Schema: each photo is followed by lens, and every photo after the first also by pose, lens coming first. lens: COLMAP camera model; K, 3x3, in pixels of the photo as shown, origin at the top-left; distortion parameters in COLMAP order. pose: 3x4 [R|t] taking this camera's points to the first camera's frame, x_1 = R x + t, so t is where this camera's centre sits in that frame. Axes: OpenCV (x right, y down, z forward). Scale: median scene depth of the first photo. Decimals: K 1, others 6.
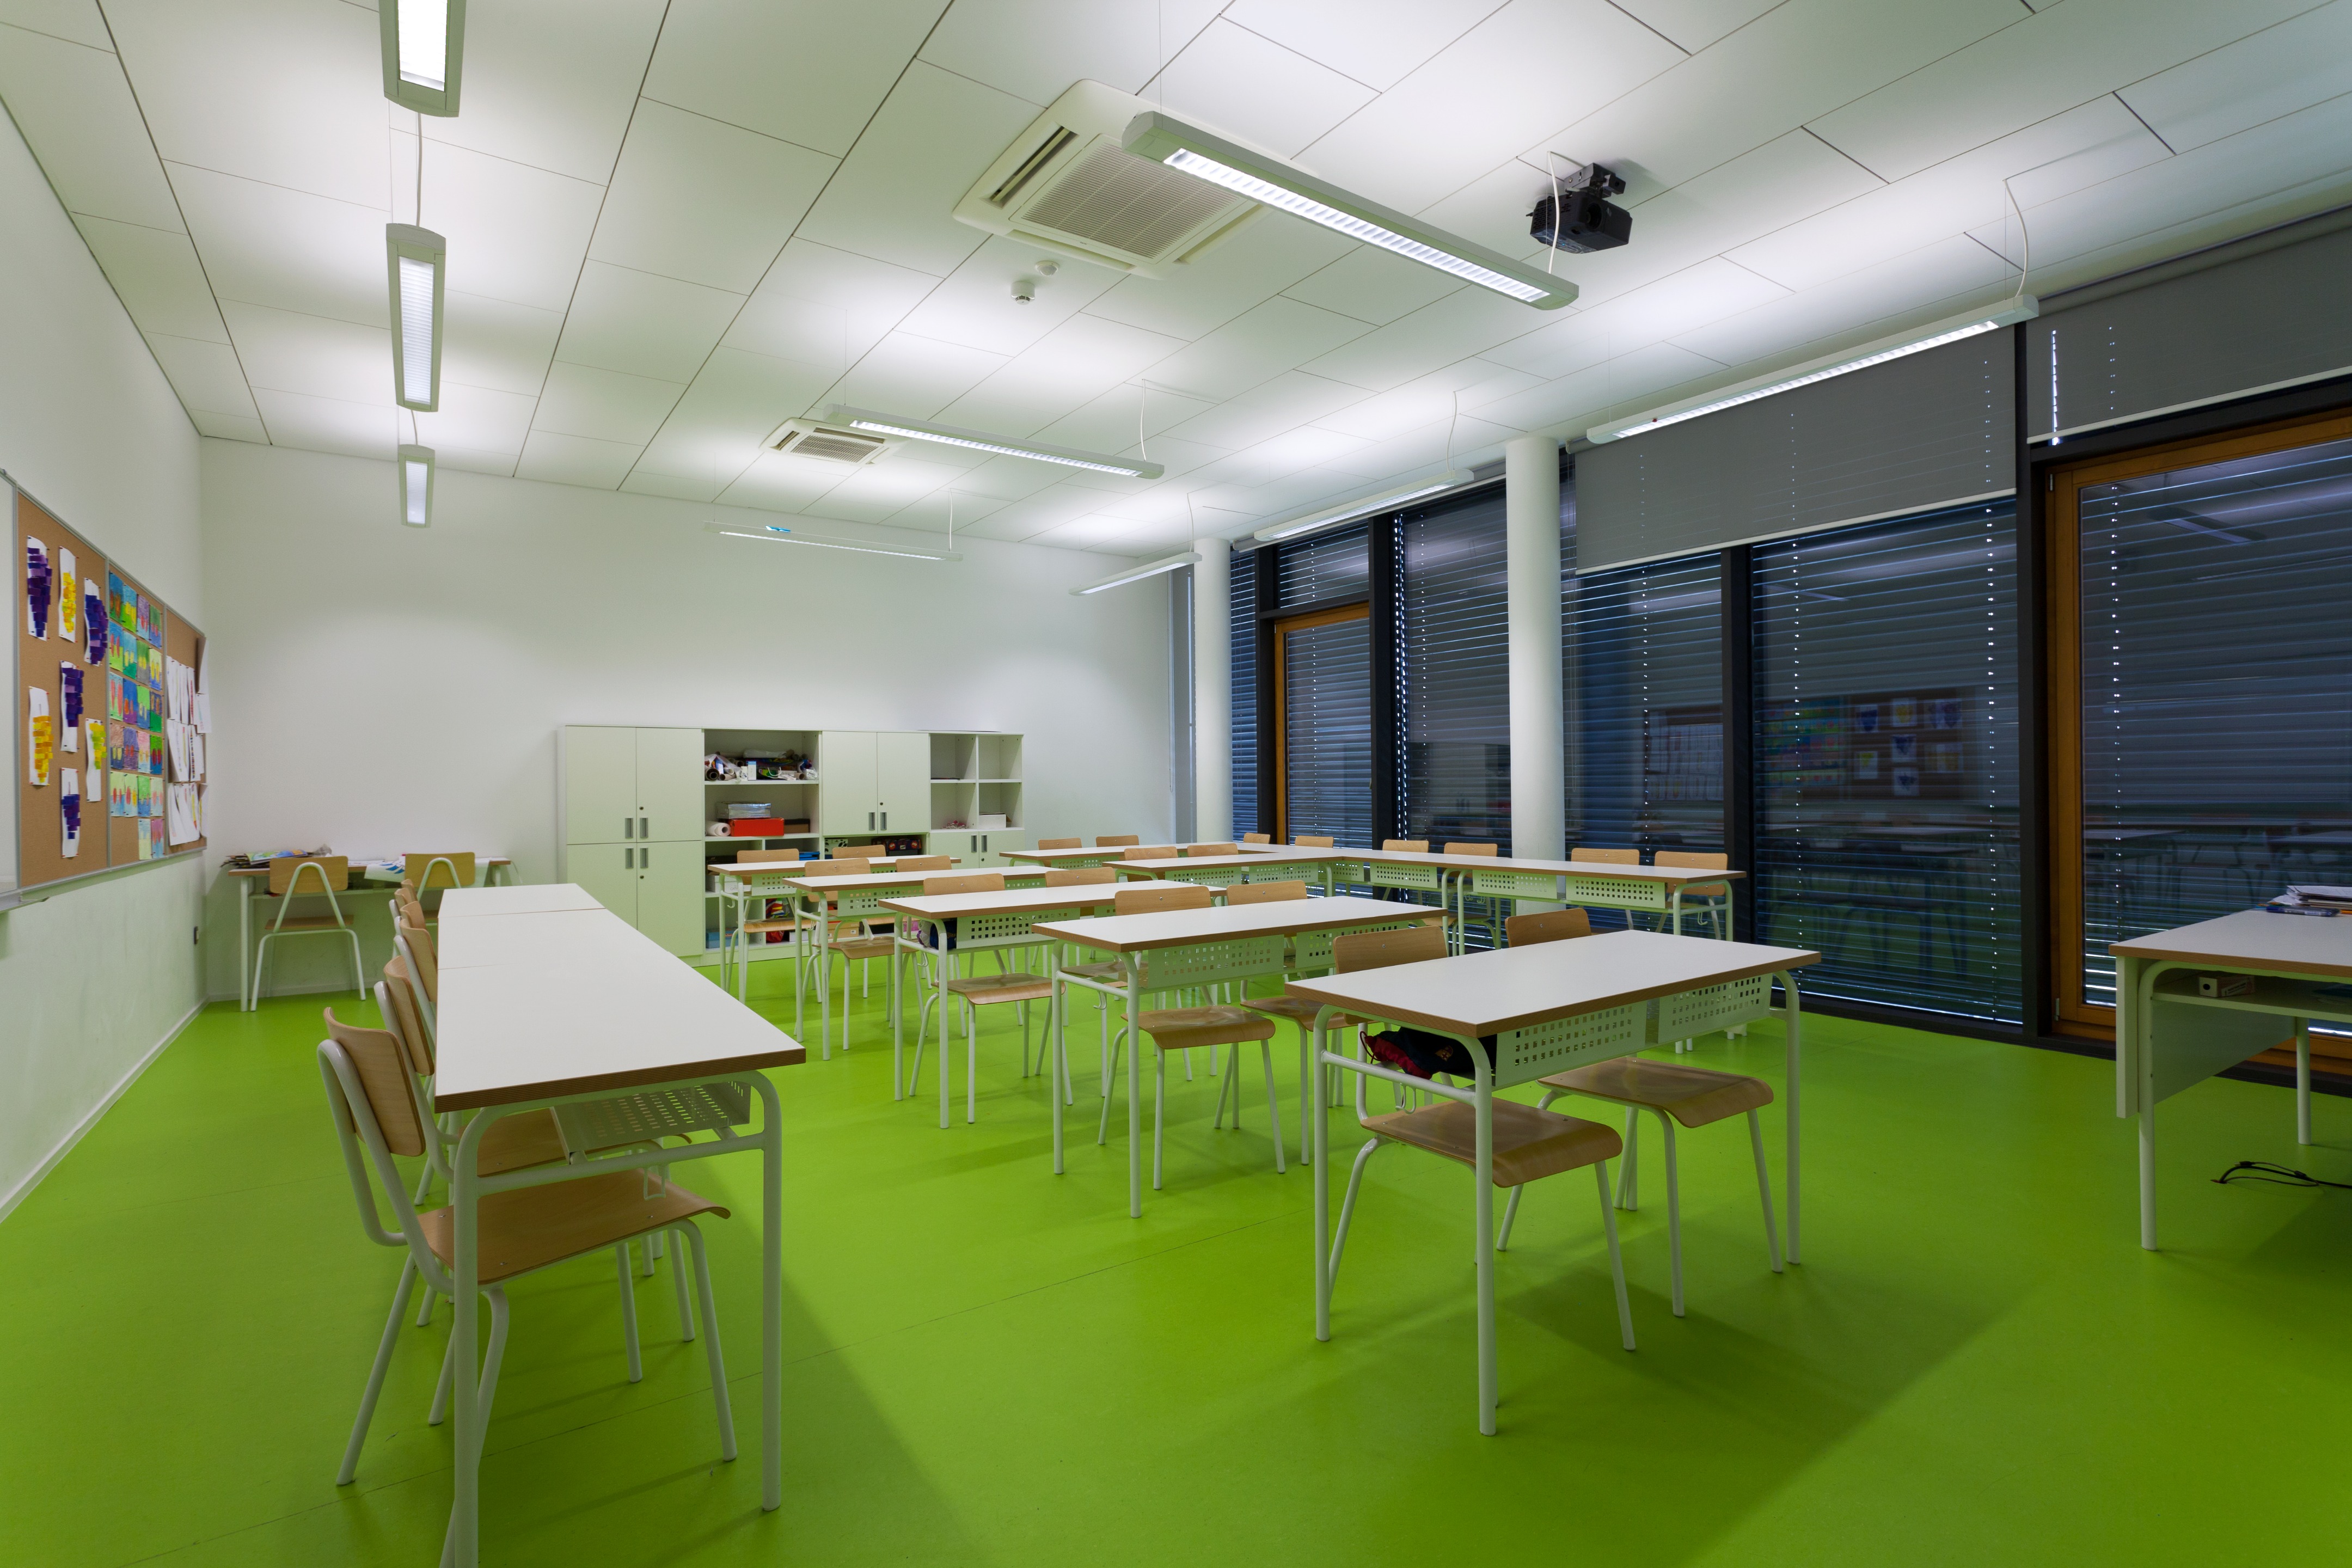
lens RADIAL K [[1128.7, 0, 1153.9], [0, 1128.7, 782.3], [0, 0, 1]] dist [0.002026, 0.001083]
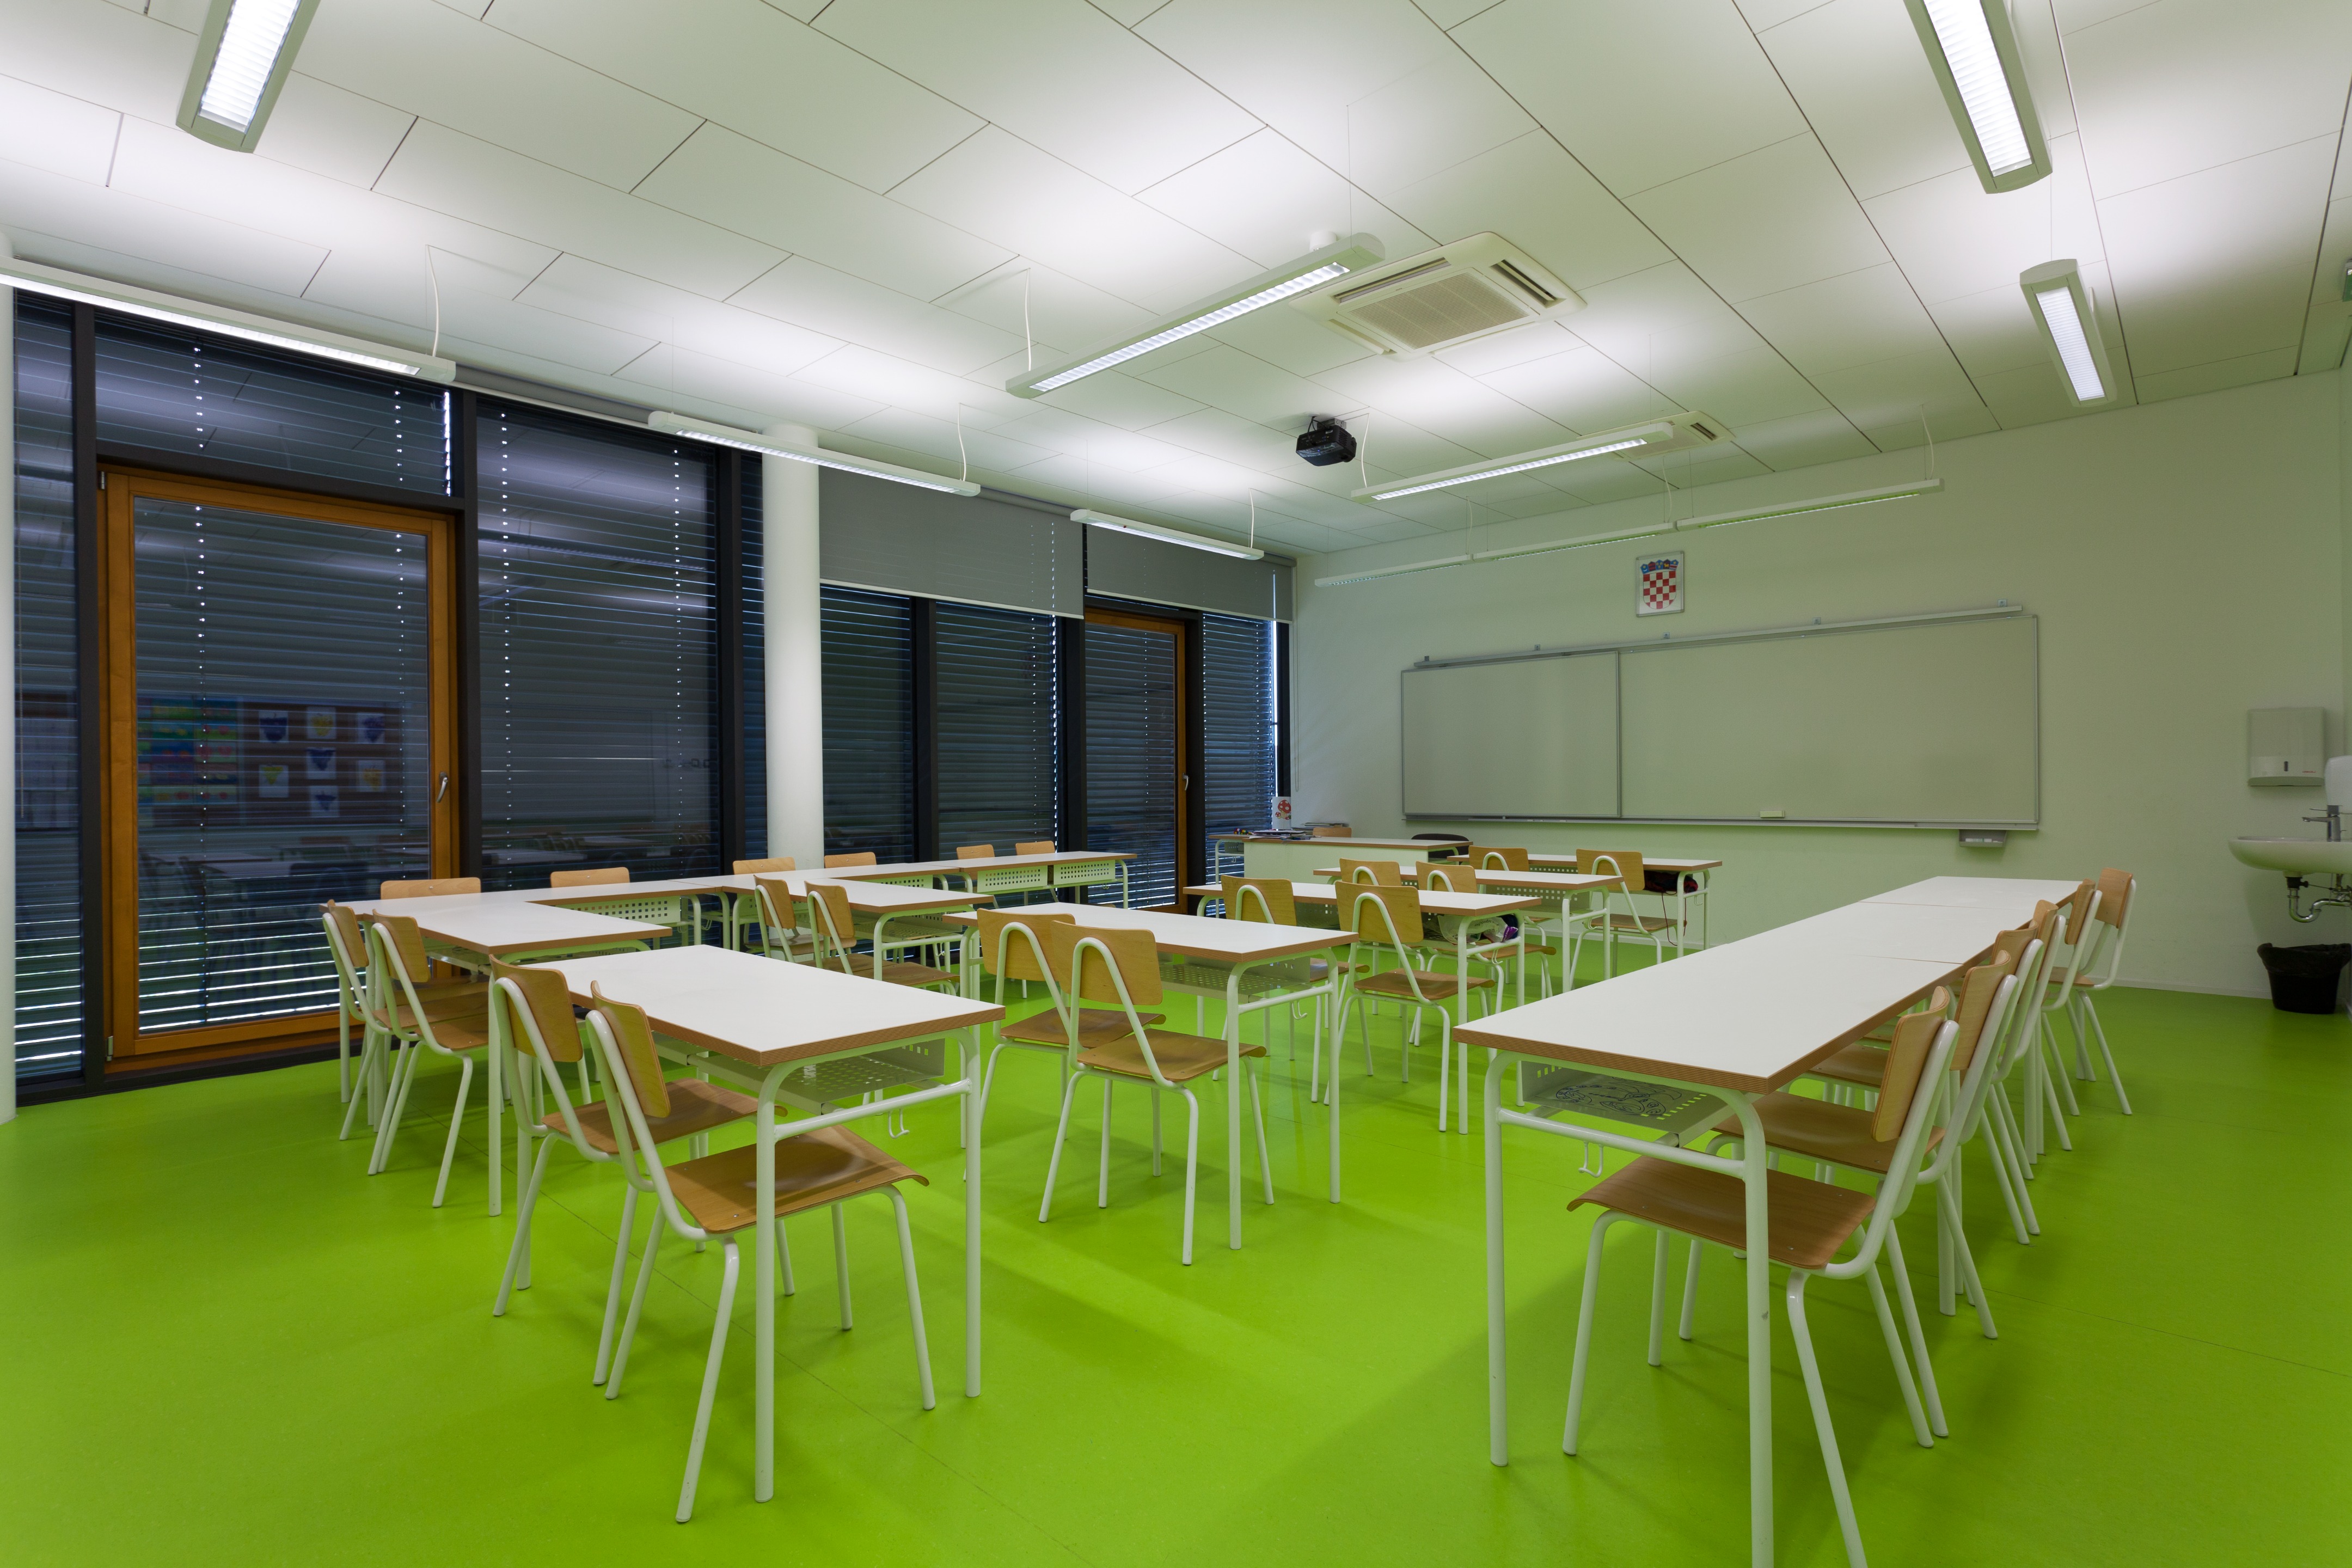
lens RADIAL K [[1128.7, 0, 1182.5], [0, 1128.7, 777.5], [0, 0, 1]] dist [0.002026, 0.001083]
pose [[-0.243295, 0.017306, 0.969798, -0.392749], [0.012815, 0.999811, -0.014627, 0.004795], [-0.969868, 0.008869, -0.243471, 0.541022]]
